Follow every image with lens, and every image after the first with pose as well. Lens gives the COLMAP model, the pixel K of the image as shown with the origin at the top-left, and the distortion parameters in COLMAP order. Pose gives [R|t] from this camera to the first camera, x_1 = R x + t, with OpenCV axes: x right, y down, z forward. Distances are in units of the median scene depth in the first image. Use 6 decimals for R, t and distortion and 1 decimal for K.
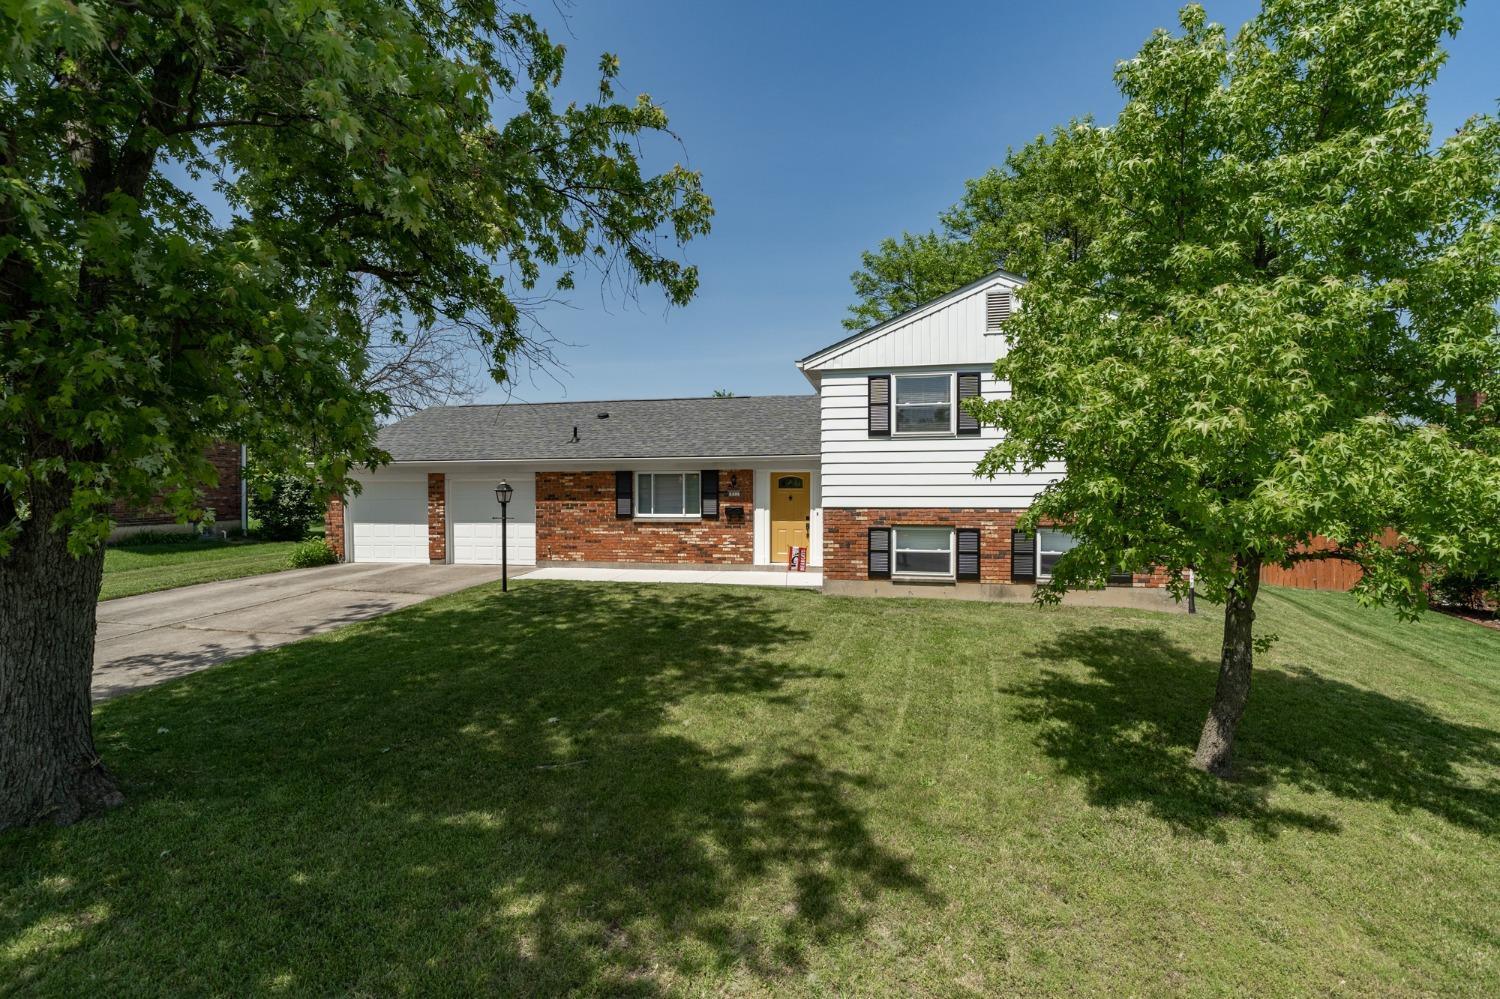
lens RADIAL K [[683.0, 0, 738.9], [0, 683.0, 496.4], [0, 0, 1]] dist [-0.005099, 0.000708]
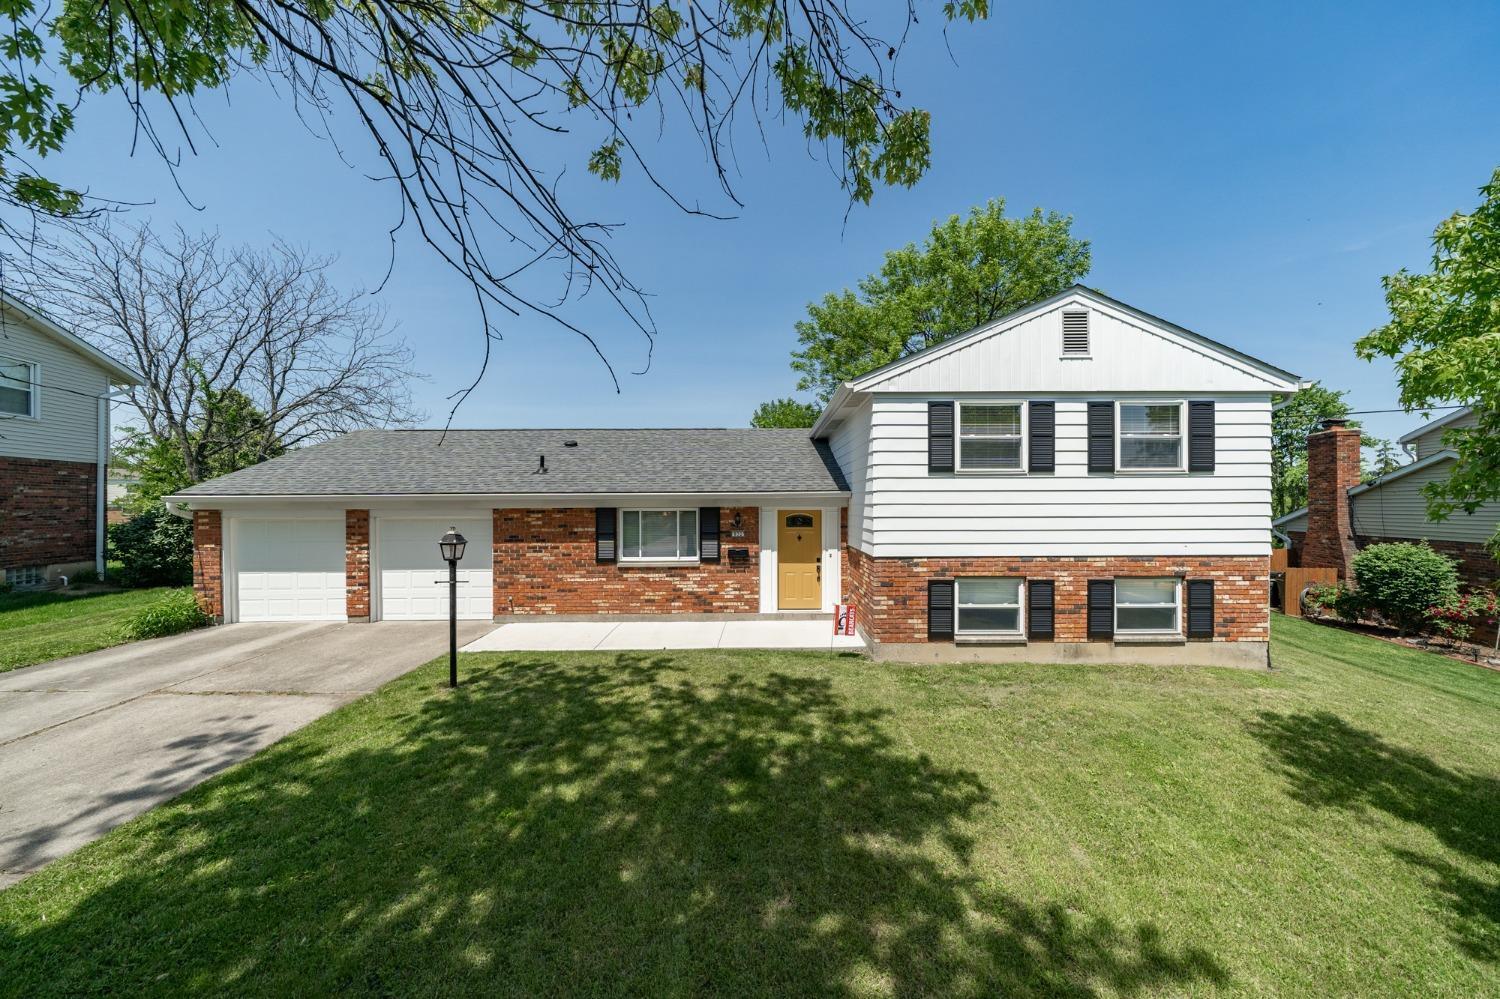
lens RADIAL K [[508.6, 0, 756.5], [0, 508.6, 505.8], [0, 0, 1]] dist [0.000679, -0.000631]
pose [[0.976788, -0.001540, 0.214205, -0.123525], [0.003930, 0.999935, -0.010733, -0.032985], [-0.214174, 0.011326, 0.976730, 0.343445]]
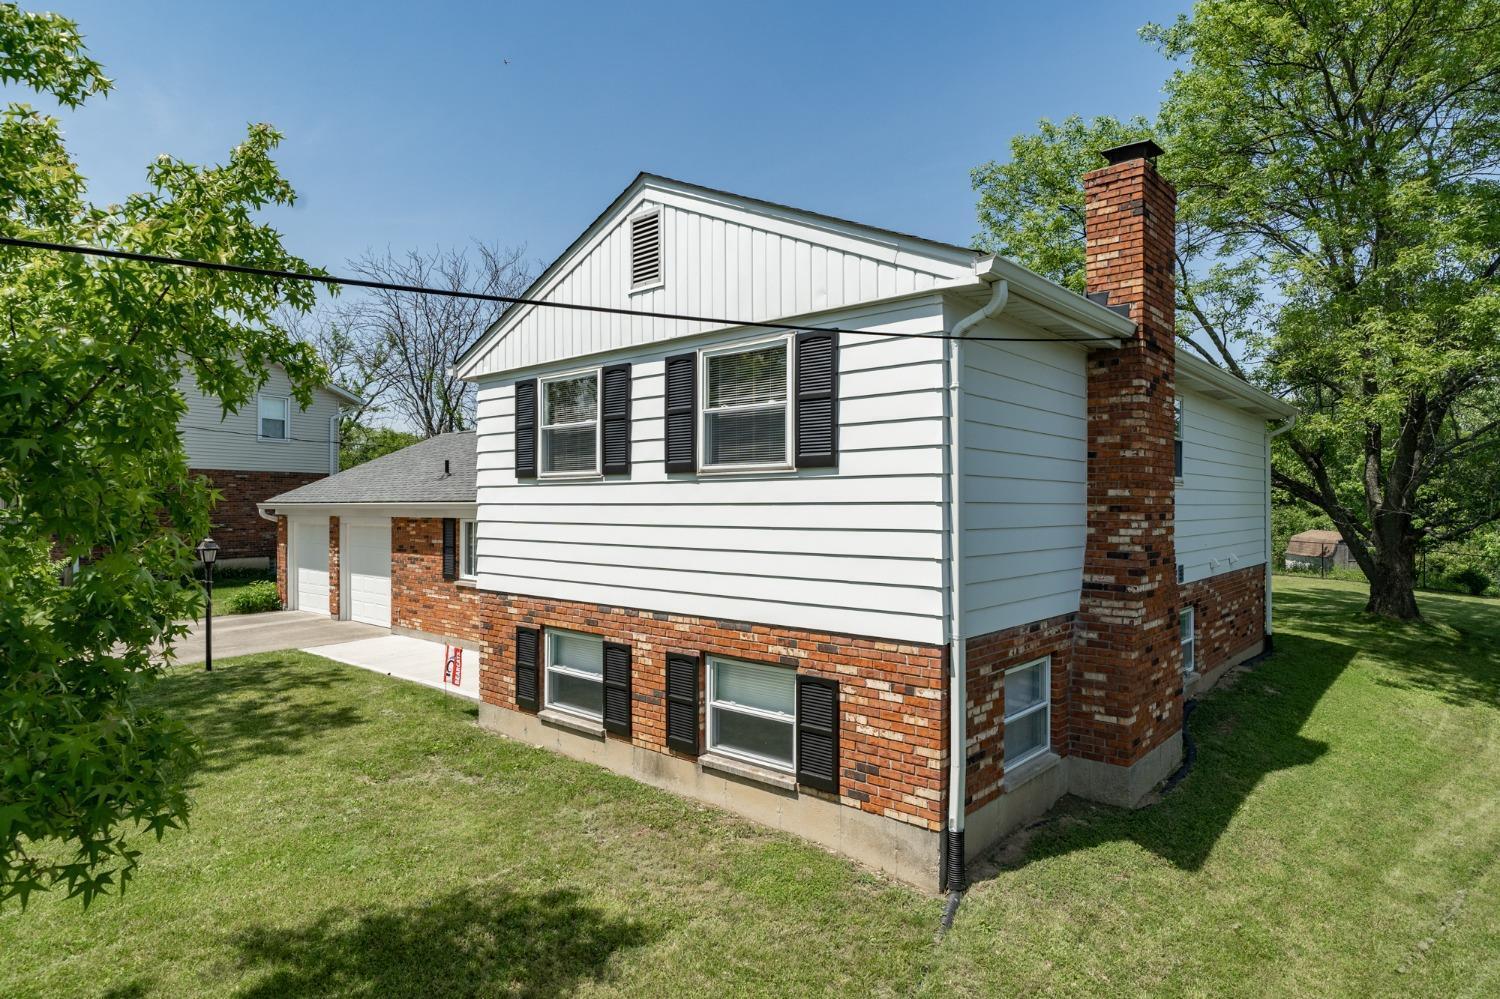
lens RADIAL K [[820.3, 0, 747.4], [0, 820.3, 498.1], [0, 0, 1]] dist [-0.015203, -0.001281]
pose [[0.879125, -0.002371, -0.476585, 0.583564], [-0.005984, 0.999854, -0.016012, -0.048273], [0.476554, 0.016928, 0.878982, 0.355787]]
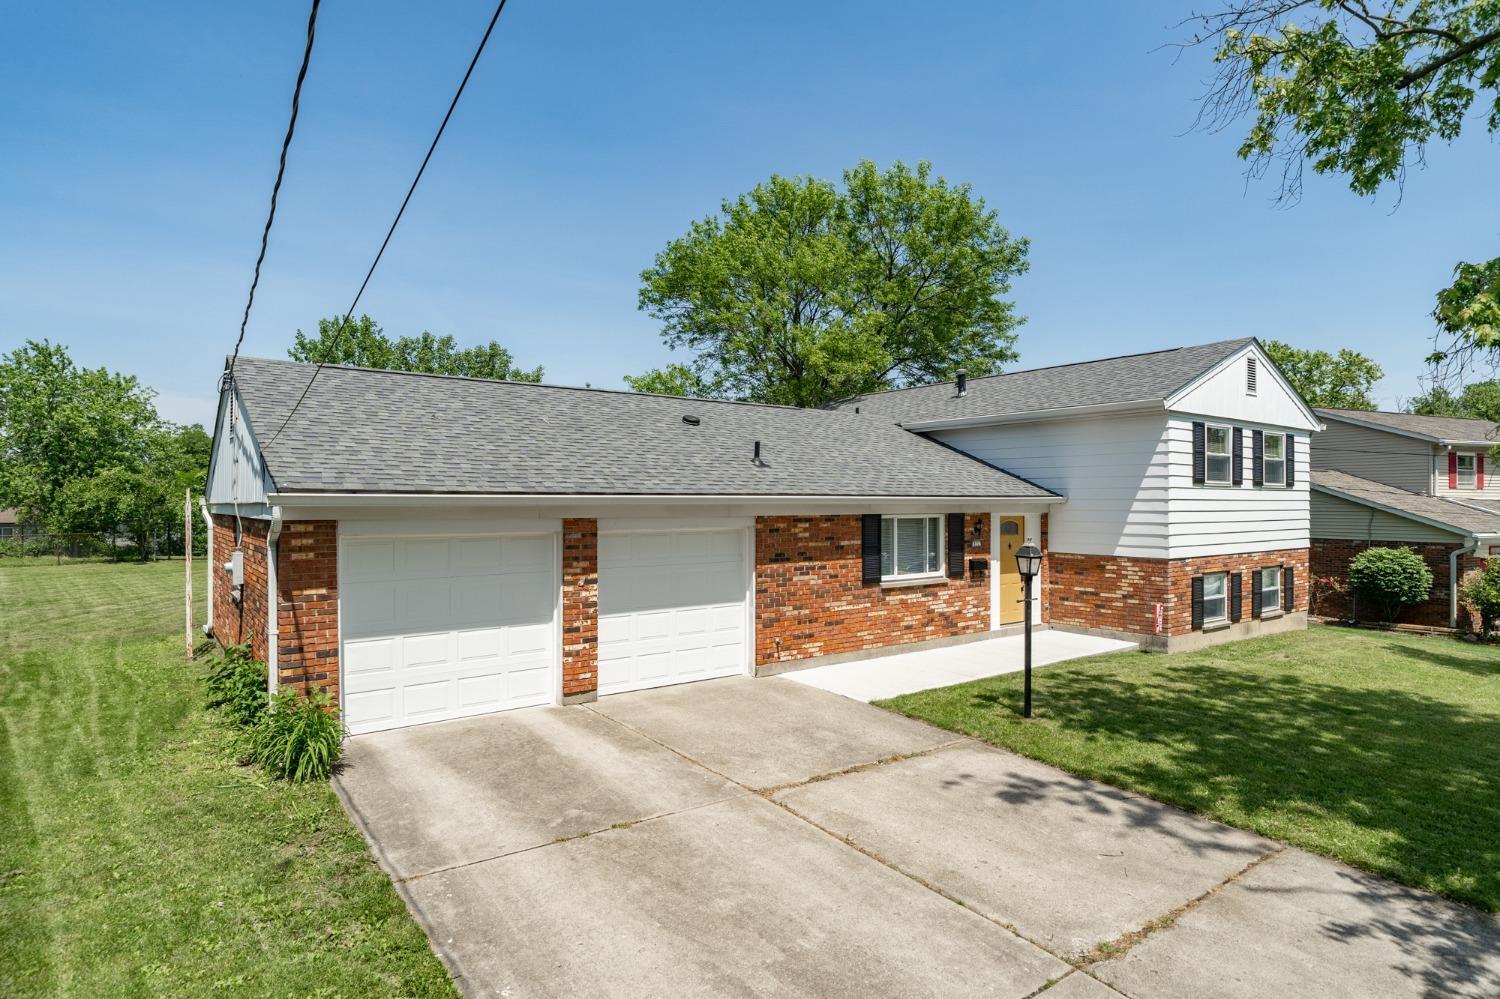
lens RADIAL K [[820.3, 0, 728.3], [0, 820.3, 500.6], [0, 0, 1]] dist [-0.015203, -0.001281]
pose [[0.665532, 0.006062, 0.746345, -0.895067], [0.005831, 0.999894, -0.013321, -0.042083], [-0.746347, 0.013217, 0.665426, 0.577175]]
